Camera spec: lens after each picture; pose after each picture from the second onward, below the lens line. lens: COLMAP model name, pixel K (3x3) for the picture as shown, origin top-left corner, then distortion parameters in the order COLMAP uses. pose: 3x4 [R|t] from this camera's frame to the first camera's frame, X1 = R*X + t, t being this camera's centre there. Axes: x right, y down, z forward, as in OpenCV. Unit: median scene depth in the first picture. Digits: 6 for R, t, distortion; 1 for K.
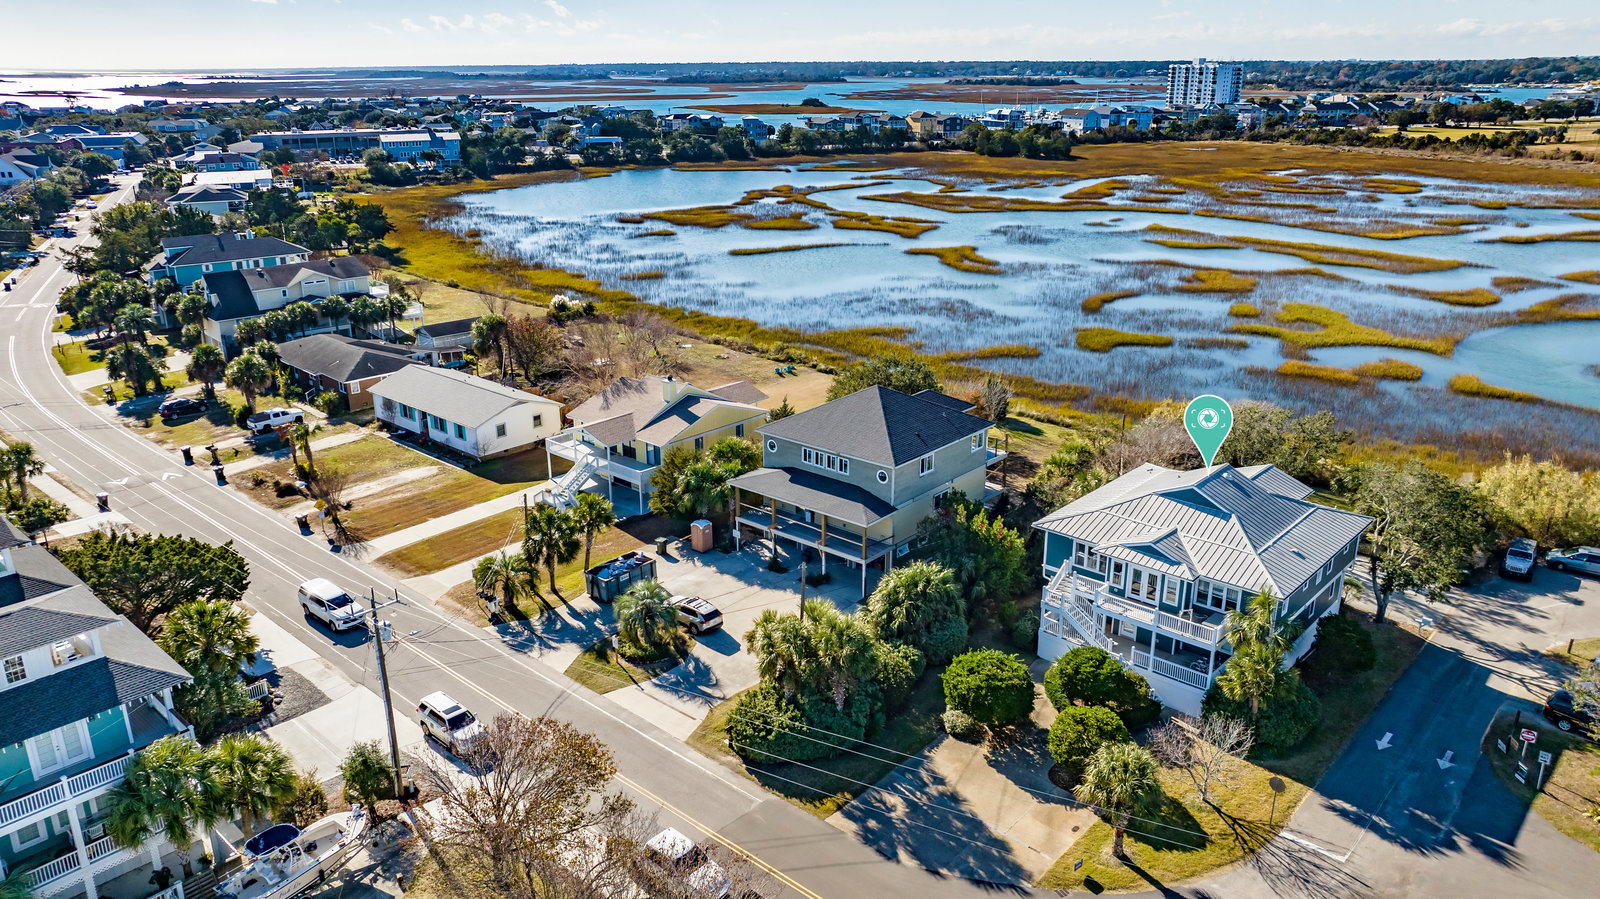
lens RADIAL K [[1142.7, 0, 800.0], [0, 1142.7, 449.5], [0, 0, 1]] dist [-0.021821, 0.002412]
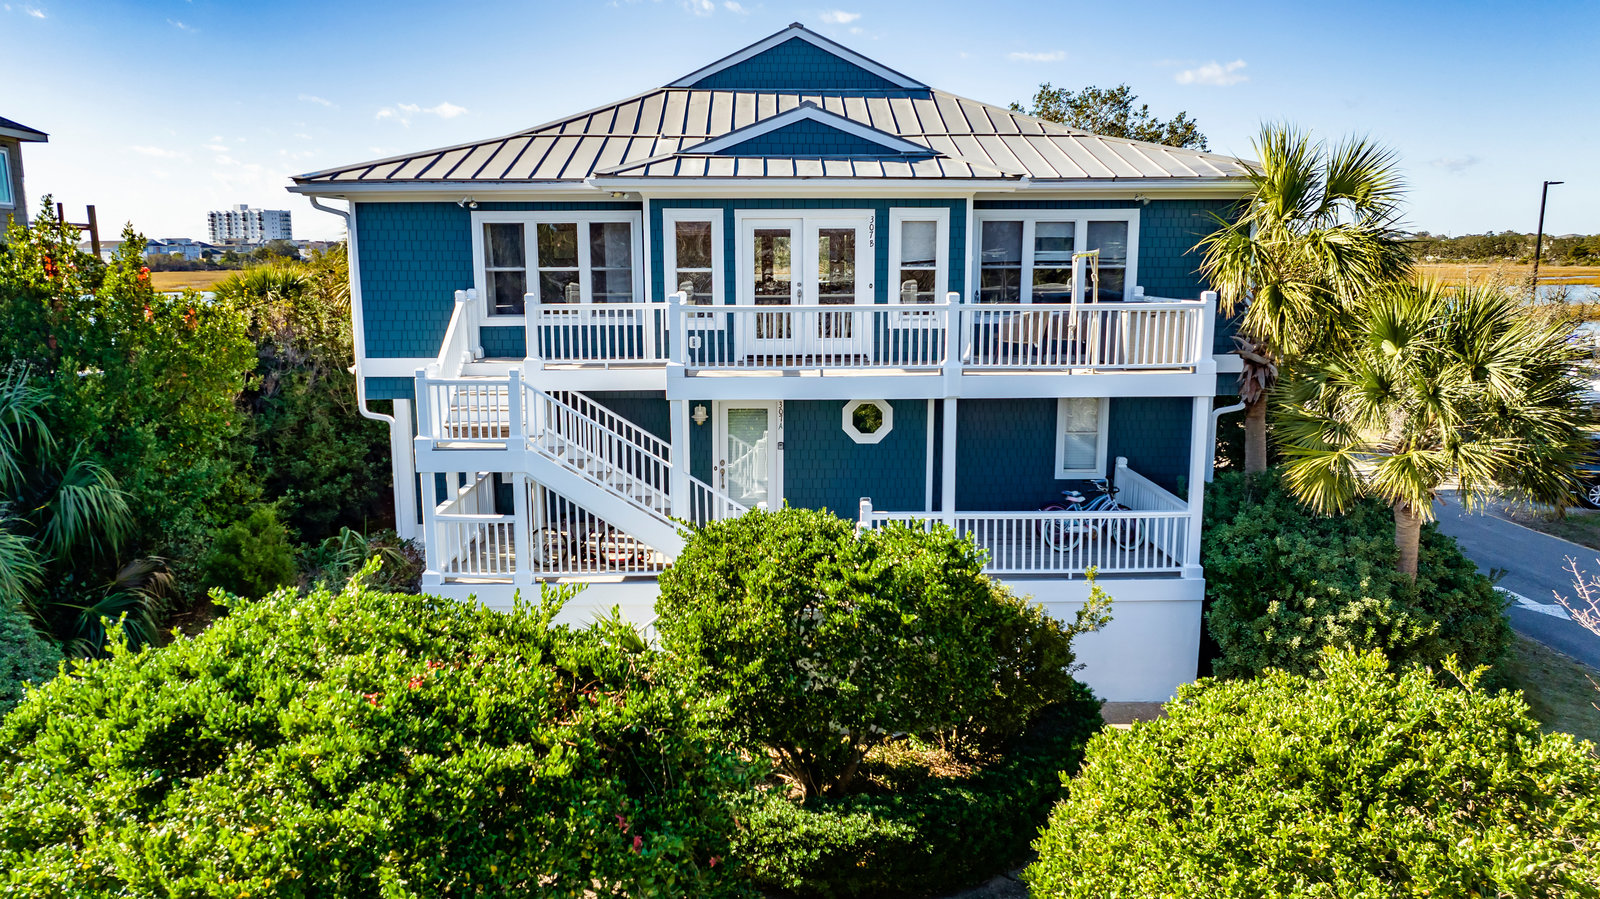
lens RADIAL K [[1190.4, 0, 800.0], [0, 1190.4, 449.5], [0, 0, 1]] dist [-0.025235, 0.004811]
pose [[0.723293, -0.116269, 0.680682, 0.104824], [0.220607, 0.972974, -0.068221, 0.163798], [-0.654354, 0.199507, 0.729395, 0.763651]]
